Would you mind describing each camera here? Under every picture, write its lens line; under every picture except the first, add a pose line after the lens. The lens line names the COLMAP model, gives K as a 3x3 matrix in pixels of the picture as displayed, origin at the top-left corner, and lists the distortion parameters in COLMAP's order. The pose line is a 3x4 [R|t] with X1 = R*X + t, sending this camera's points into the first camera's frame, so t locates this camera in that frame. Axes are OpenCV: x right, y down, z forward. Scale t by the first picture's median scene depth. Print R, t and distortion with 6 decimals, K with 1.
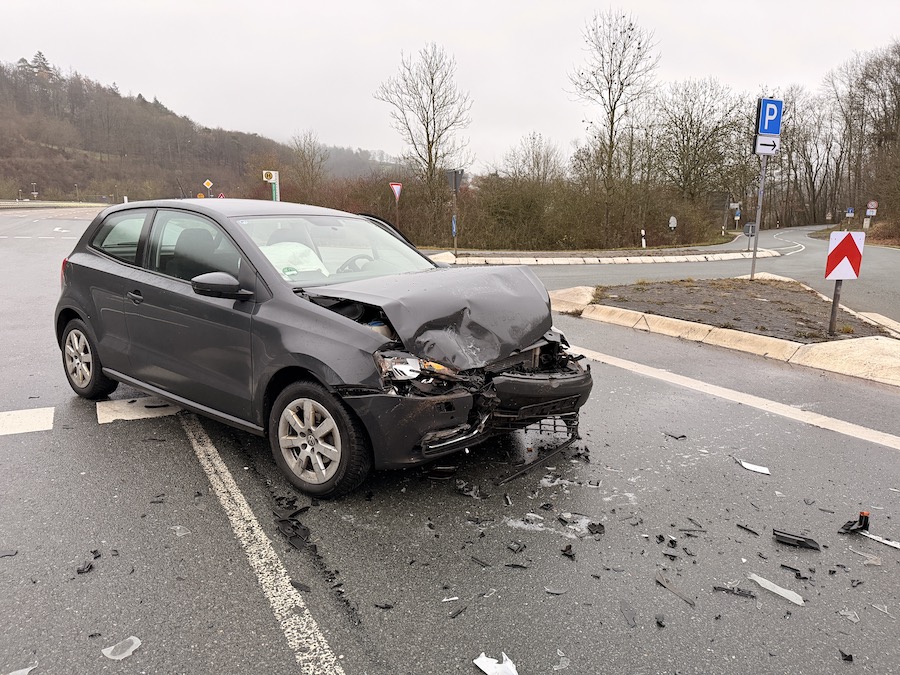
lens RADIAL K [[643.7, 0, 450.0], [0, 643.7, 337.5], [0, 0, 1]] dist [0.042555, -0.068679]
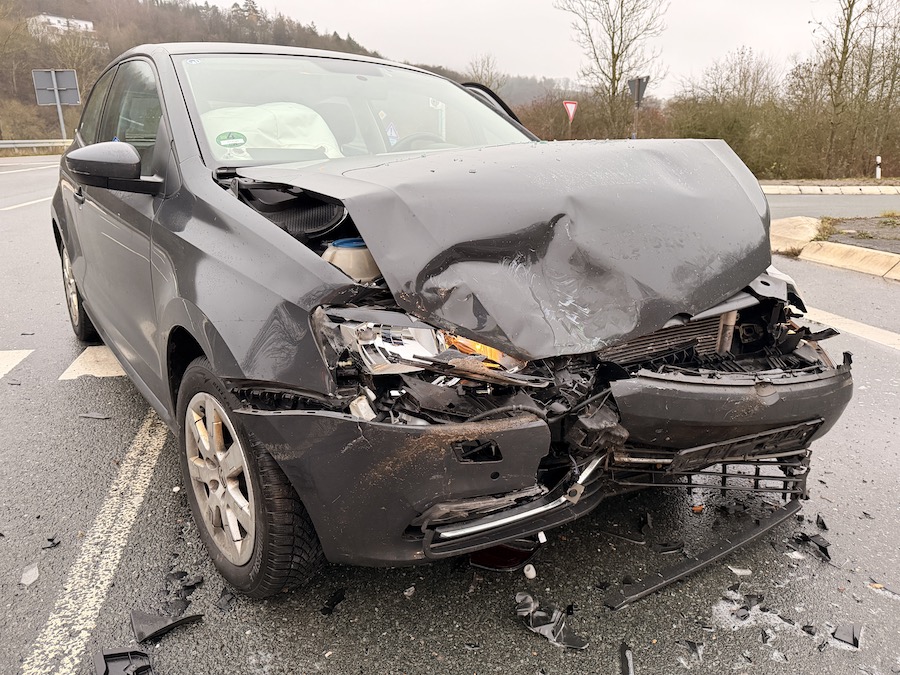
lens RADIAL K [[637.9, 0, 450.0], [0, 637.9, 337.5], [0, 0, 1]] dist [-0.001541, -0.009581]
pose [[0.961547, 0.066901, -0.266368, 0.064000], [-0.040885, 0.993939, 0.102049, -0.003170], [0.271581, -0.087234, 0.958454, 0.500980]]
